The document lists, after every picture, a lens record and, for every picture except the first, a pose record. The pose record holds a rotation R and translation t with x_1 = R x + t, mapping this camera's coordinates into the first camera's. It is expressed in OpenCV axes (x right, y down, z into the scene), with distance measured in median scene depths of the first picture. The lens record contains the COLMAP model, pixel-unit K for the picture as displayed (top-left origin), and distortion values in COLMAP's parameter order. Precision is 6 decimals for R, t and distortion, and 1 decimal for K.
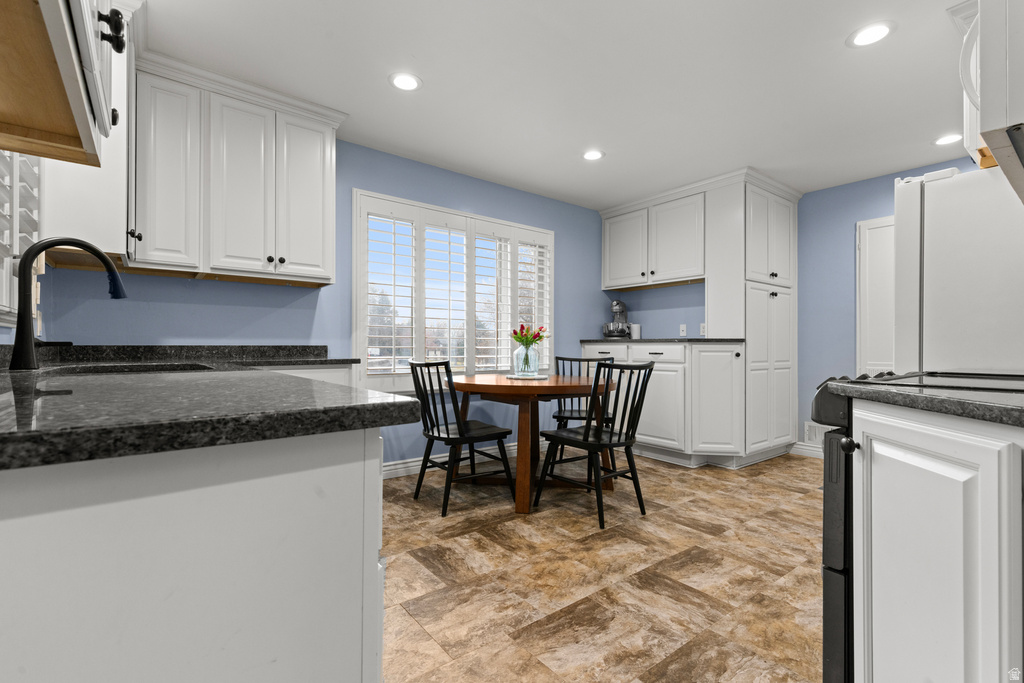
lens RADIAL K [[470.4, 0, 513.1], [0, 470.4, 343.9], [0, 0, 1]] dist [0.003026, -0.000281]
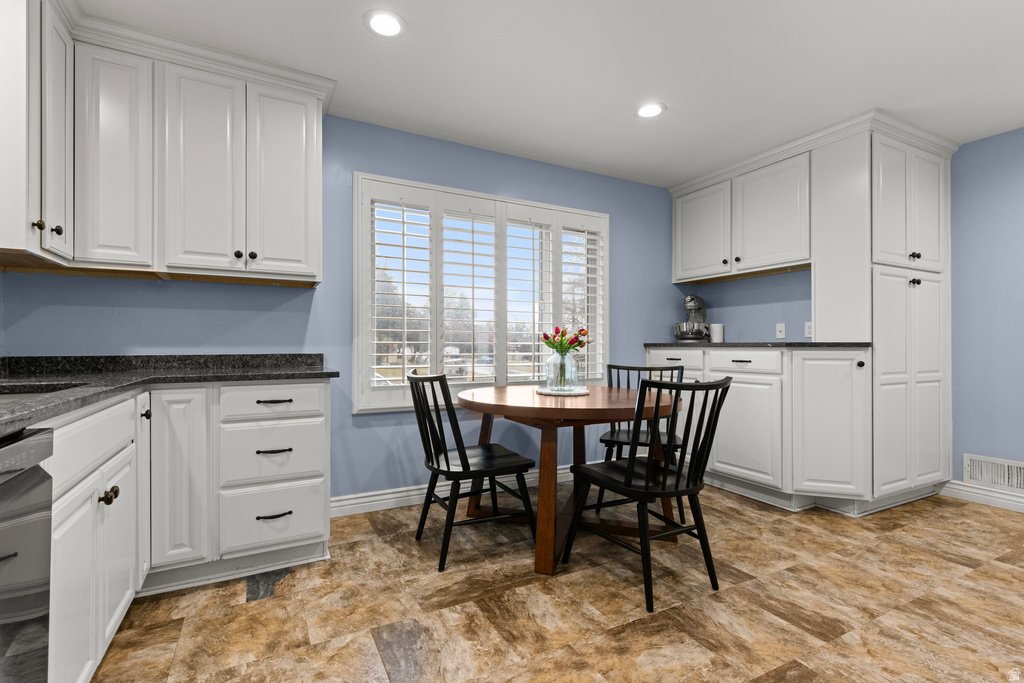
lens RADIAL K [[470.4, 0, 492.2], [0, 470.4, 342.6], [0, 0, 1]] dist [0.003026, -0.000281]
pose [[0.977697, -0.002329, -0.210007, 0.092060], [0.001761, 0.999994, -0.002890, -0.013634], [0.210012, 0.002456, 0.977696, 0.214245]]
